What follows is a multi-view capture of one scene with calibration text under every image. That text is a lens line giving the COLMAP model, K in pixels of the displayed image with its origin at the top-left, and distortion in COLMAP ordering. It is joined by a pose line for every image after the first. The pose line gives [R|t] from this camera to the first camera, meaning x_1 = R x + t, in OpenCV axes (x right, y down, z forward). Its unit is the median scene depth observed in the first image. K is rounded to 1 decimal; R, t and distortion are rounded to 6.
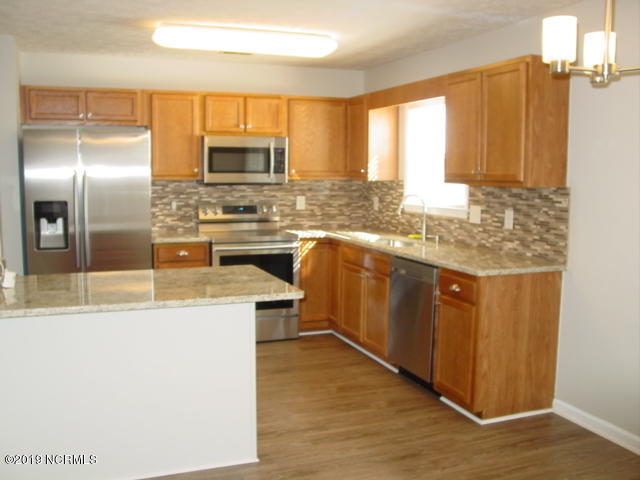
lens RADIAL K [[646.3, 0, 320.0], [0, 646.3, 240.0], [0, 0, 1]] dist [-0.182013, 0.216966]
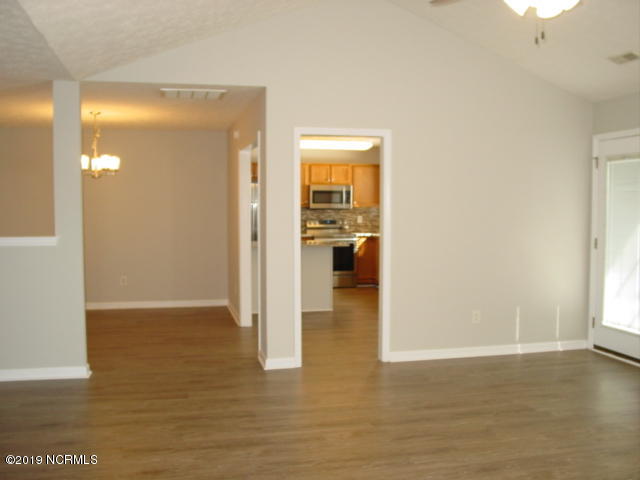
lens RADIAL K [[646.3, 0, 320.0], [0, 646.3, 240.0], [0, 0, 1]] dist [-0.182013, 0.216966]
pose [[0.990876, 0.003976, -0.134715, 0.133522], [-0.010568, 0.998779, -0.048255, 0.116432], [0.134359, 0.049239, 0.989709, -1.077567]]
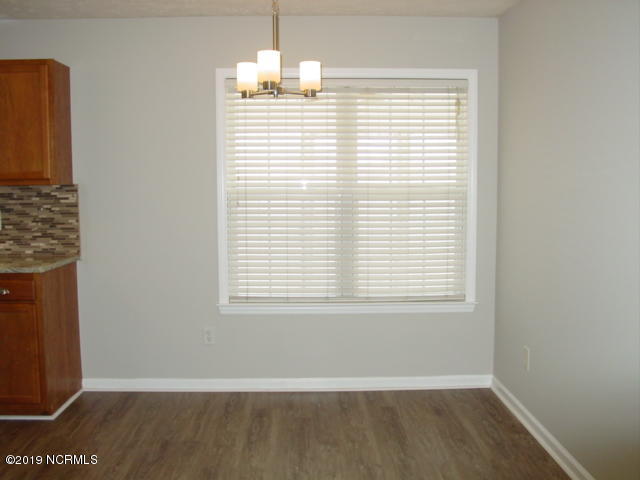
lens RADIAL K [[646.3, 0, 320.0], [0, 646.3, 240.0], [0, 0, 1]] dist [-0.182013, 0.216966]
pose [[0.338439, -0.090740, 0.936603, -0.371324], [0.109044, 0.992416, 0.056744, -0.002115], [-0.934649, 0.082927, 0.345767, 0.169933]]
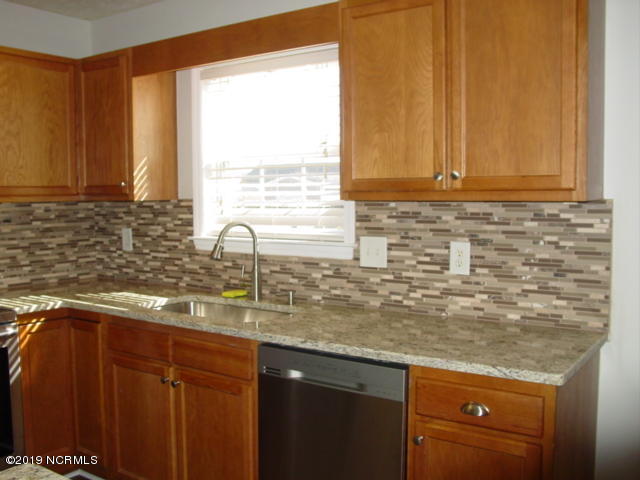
lens RADIAL K [[646.3, 0, 320.0], [0, 646.3, 240.0], [0, 0, 1]] dist [-0.182013, 0.216966]
pose [[0.831262, -0.050385, 0.553593, -0.112422], [0.070887, 0.997361, -0.015667, -0.041272], [-0.551343, 0.052265, 0.832640, 0.492780]]
